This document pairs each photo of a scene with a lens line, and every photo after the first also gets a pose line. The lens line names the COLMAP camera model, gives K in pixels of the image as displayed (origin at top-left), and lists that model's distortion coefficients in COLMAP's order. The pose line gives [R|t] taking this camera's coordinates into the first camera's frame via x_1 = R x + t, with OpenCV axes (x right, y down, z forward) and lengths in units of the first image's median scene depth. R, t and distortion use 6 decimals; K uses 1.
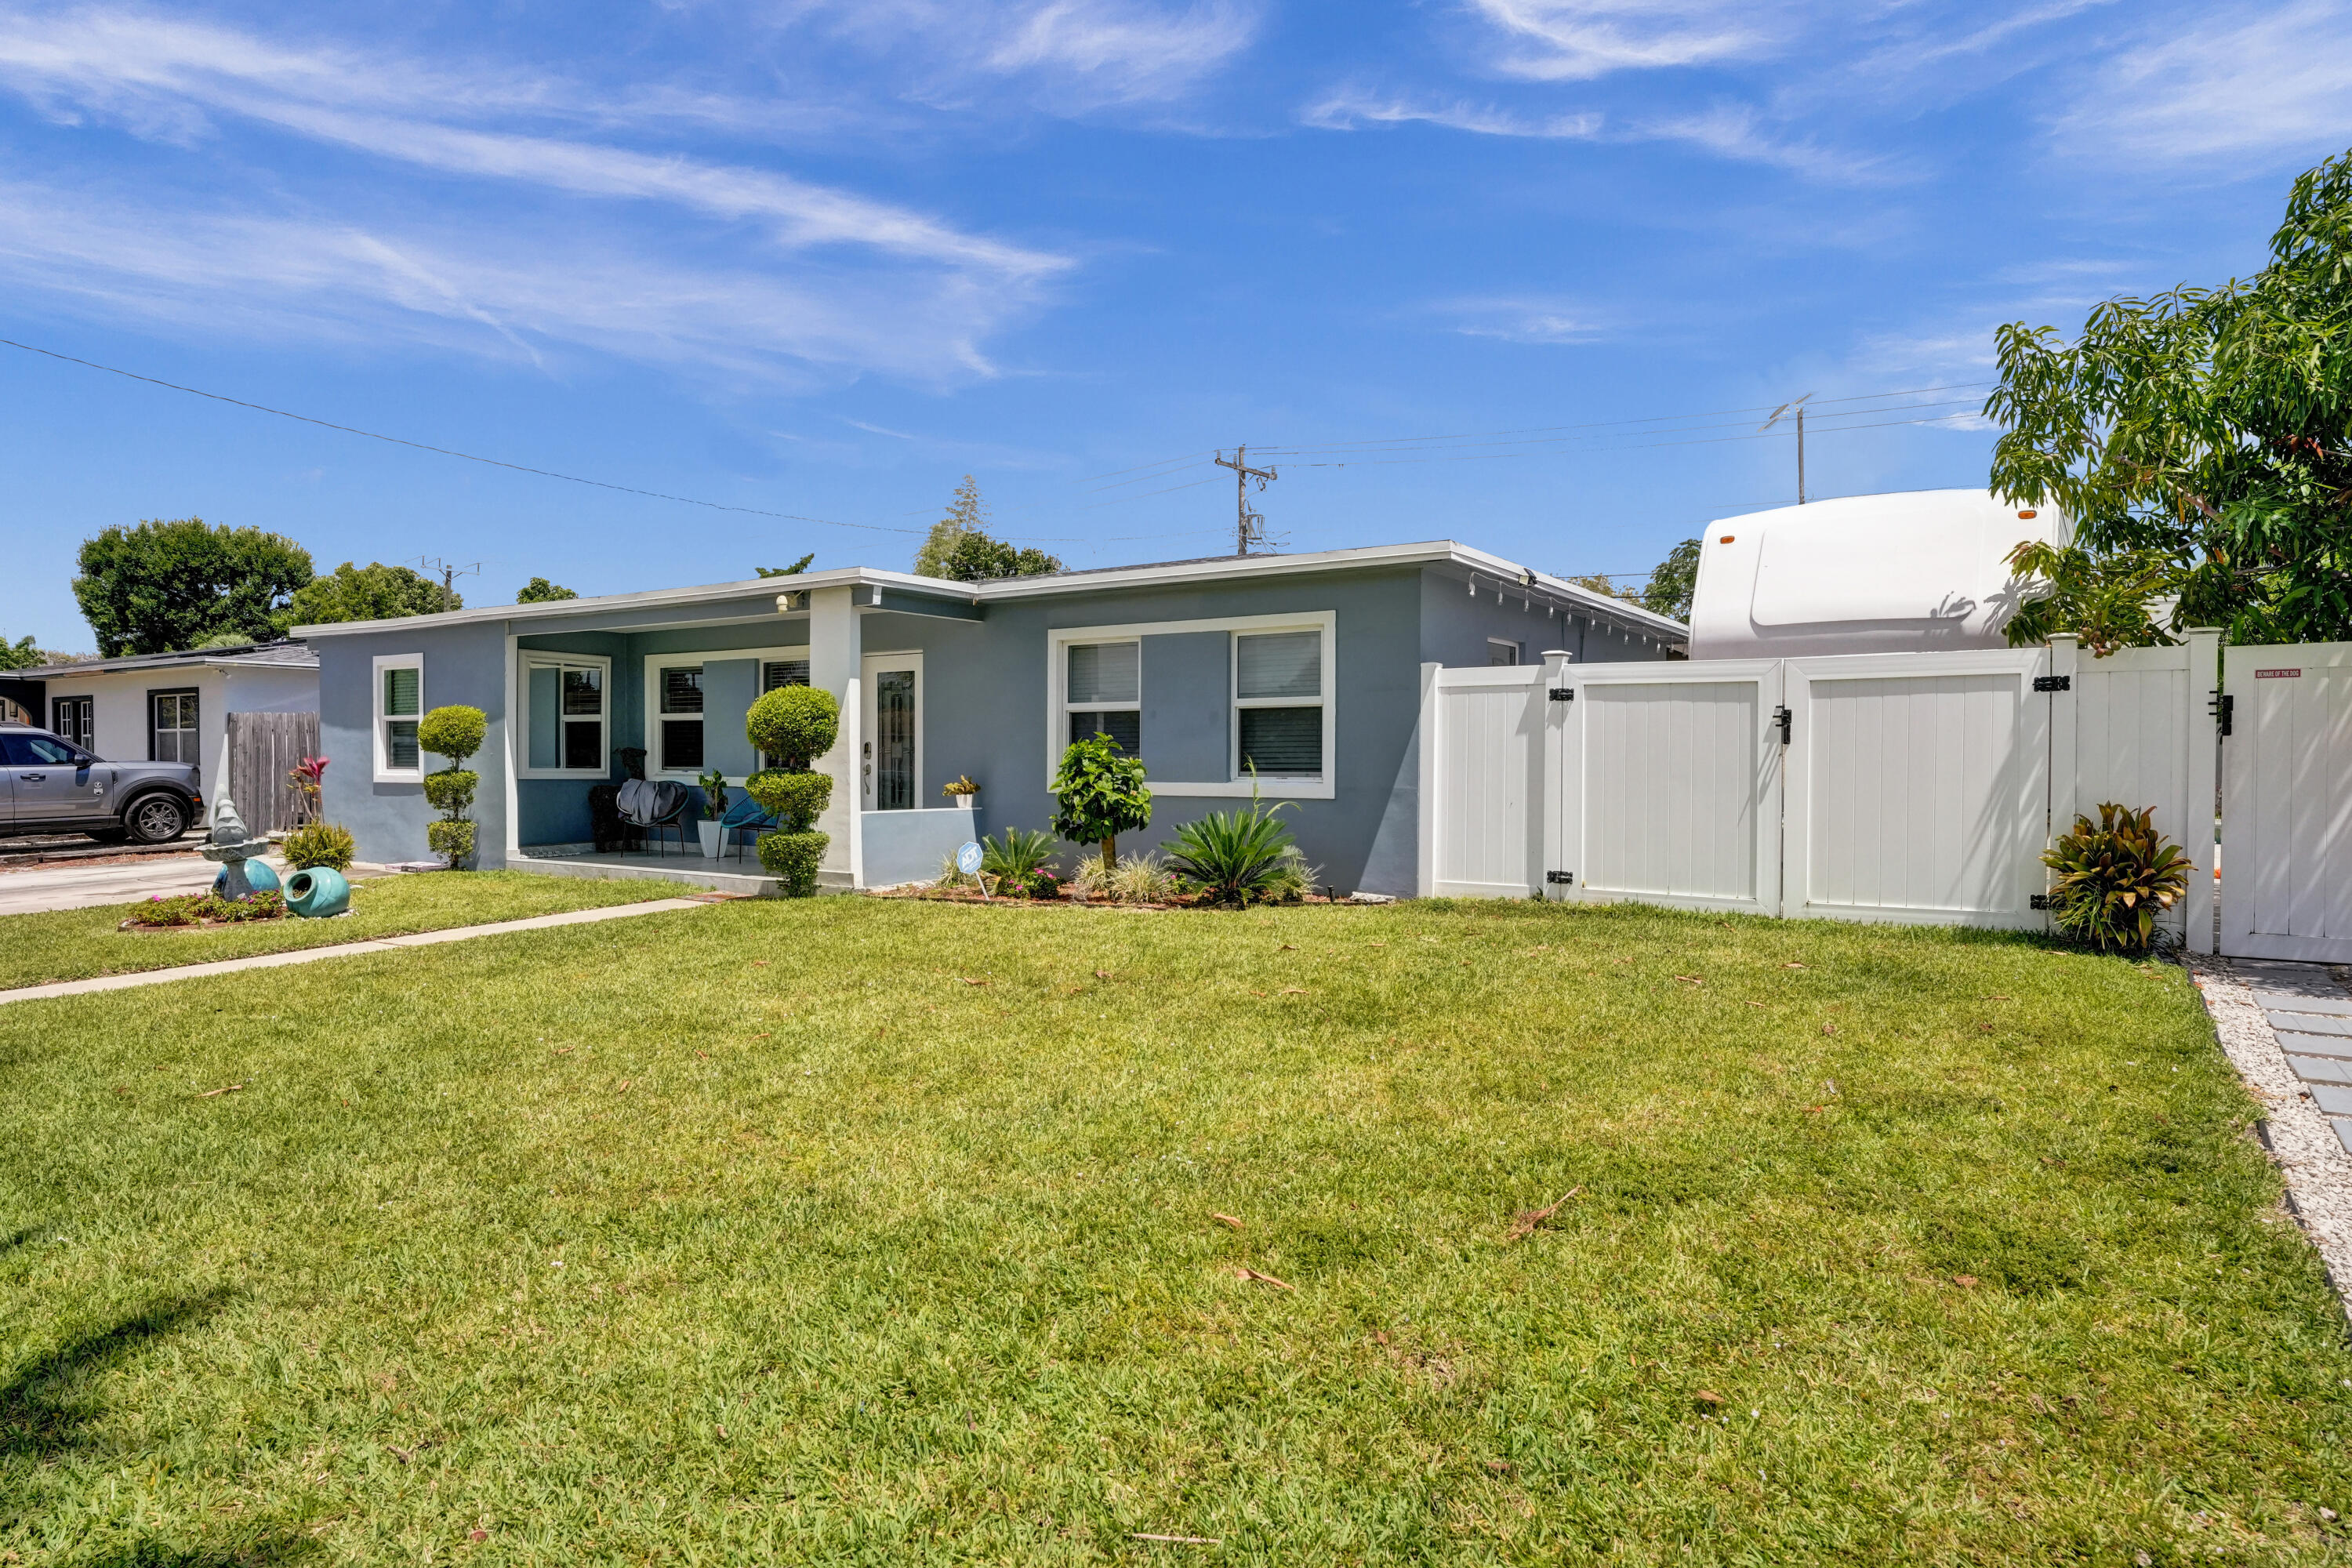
lens RADIAL K [[1377.3, 0, 1176.0], [0, 1377.3, 784.0], [0, 0, 1]] dist [-0.002228, -0.000280]
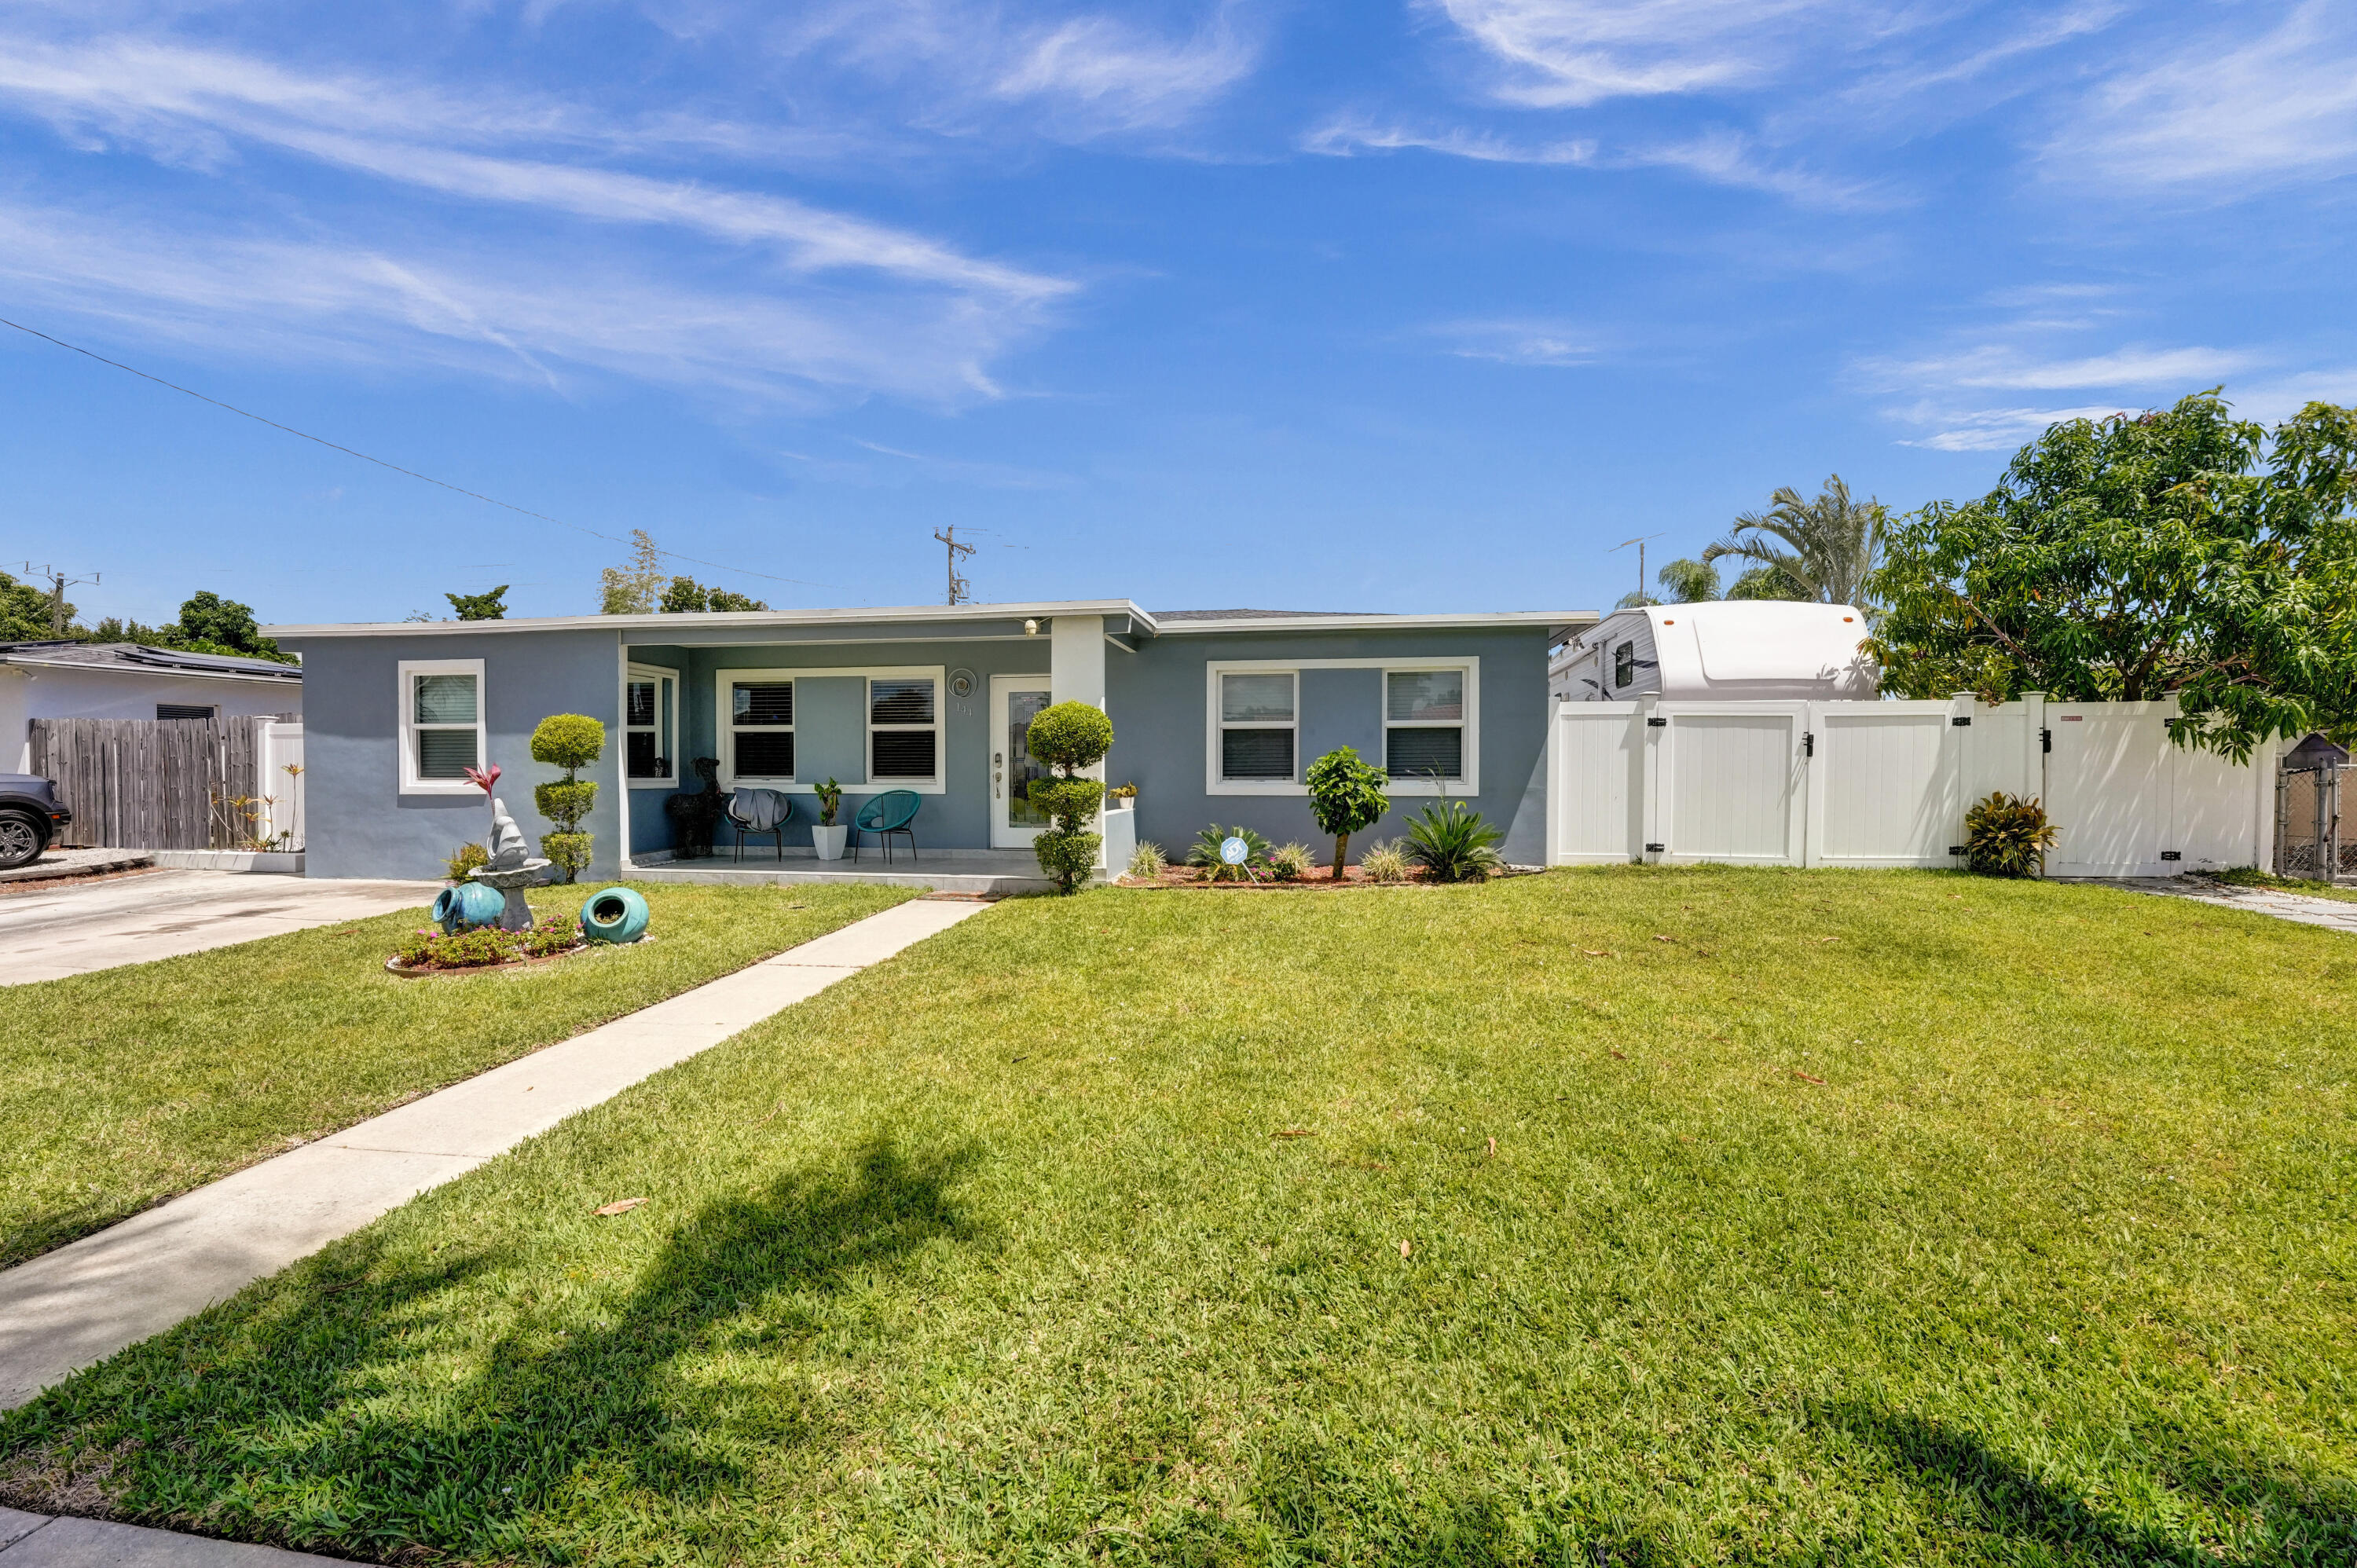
lens RADIAL K [[986.5, 0, 1178.5], [0, 986.5, 784.0], [0, 0, 1]] dist [-0.028513, 0.000148]
pose [[0.903132, -0.010022, 0.429247, -0.541437], [0.010218, 0.999946, 0.001849, -0.005708], [-0.429242, 0.002717, 0.903185, 0.245243]]
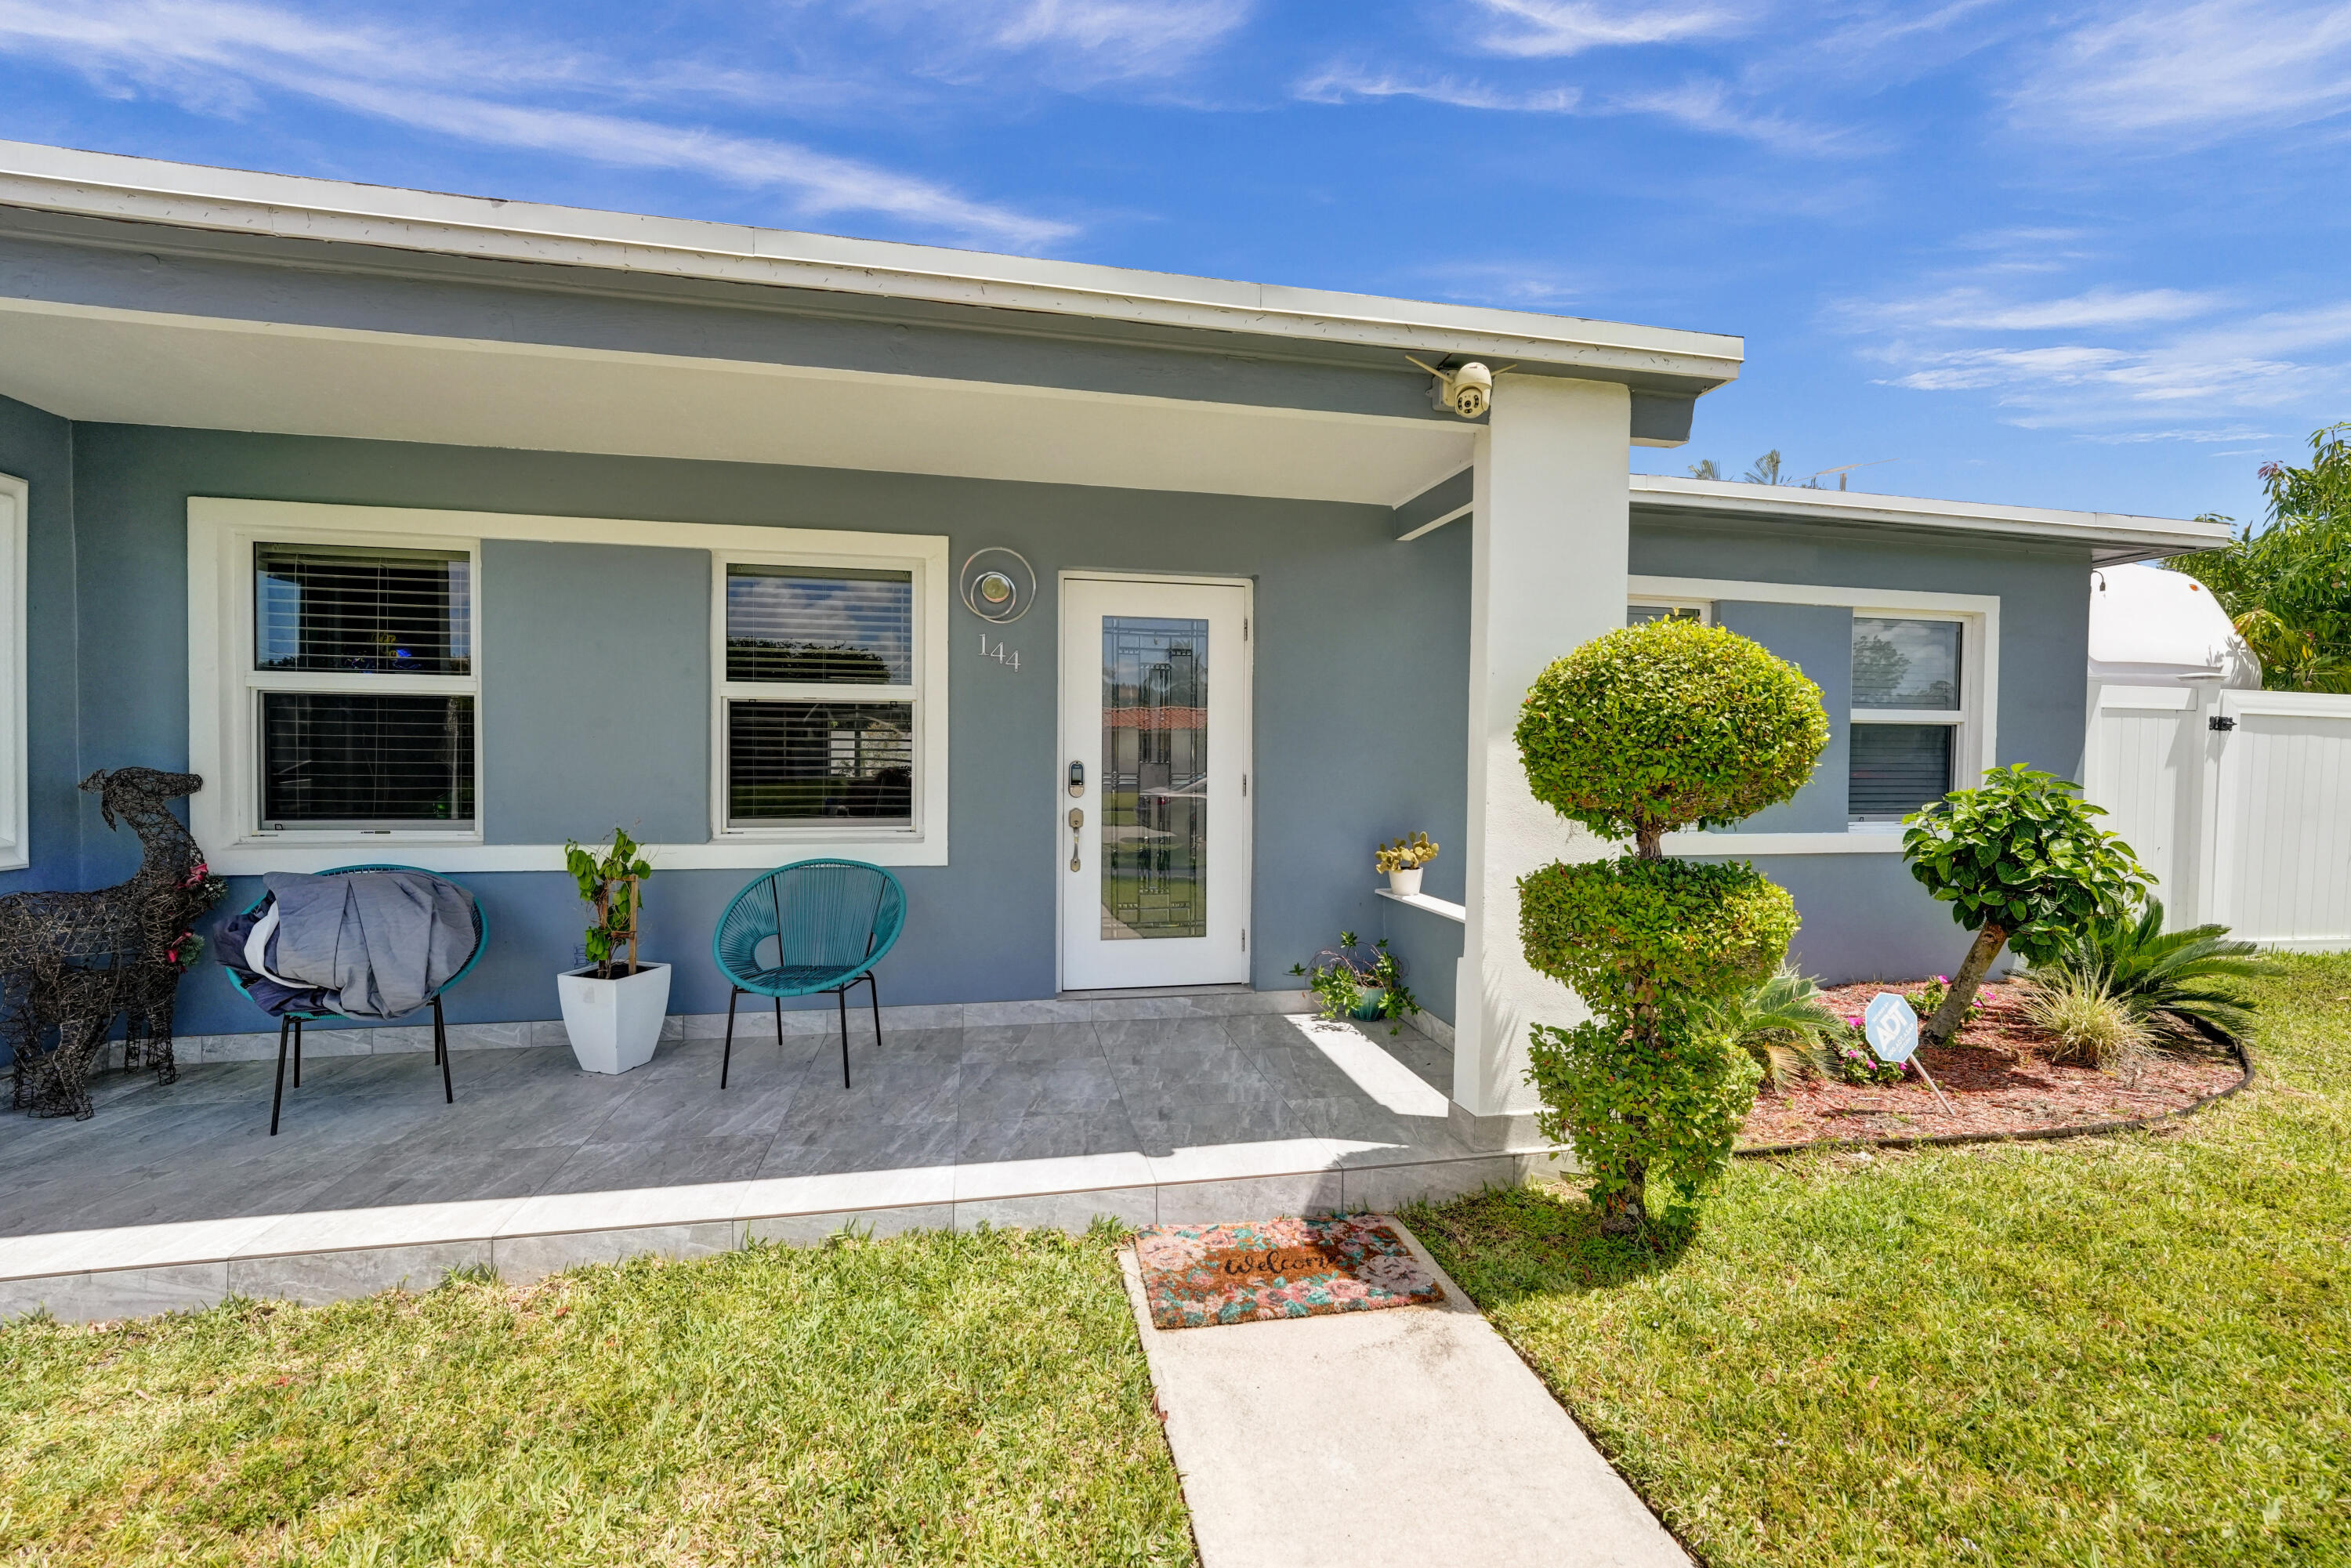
lens RADIAL K [[956.5, 0, 1175.5], [0, 956.5, 784.0], [0, 0, 1]] dist [-0.001846, -0.000049]
pose [[0.694667, -0.014812, 0.719179, -0.538047], [0.005373, 0.999867, 0.015403, -0.034376], [-0.719312, -0.006836, 0.694654, 0.919401]]
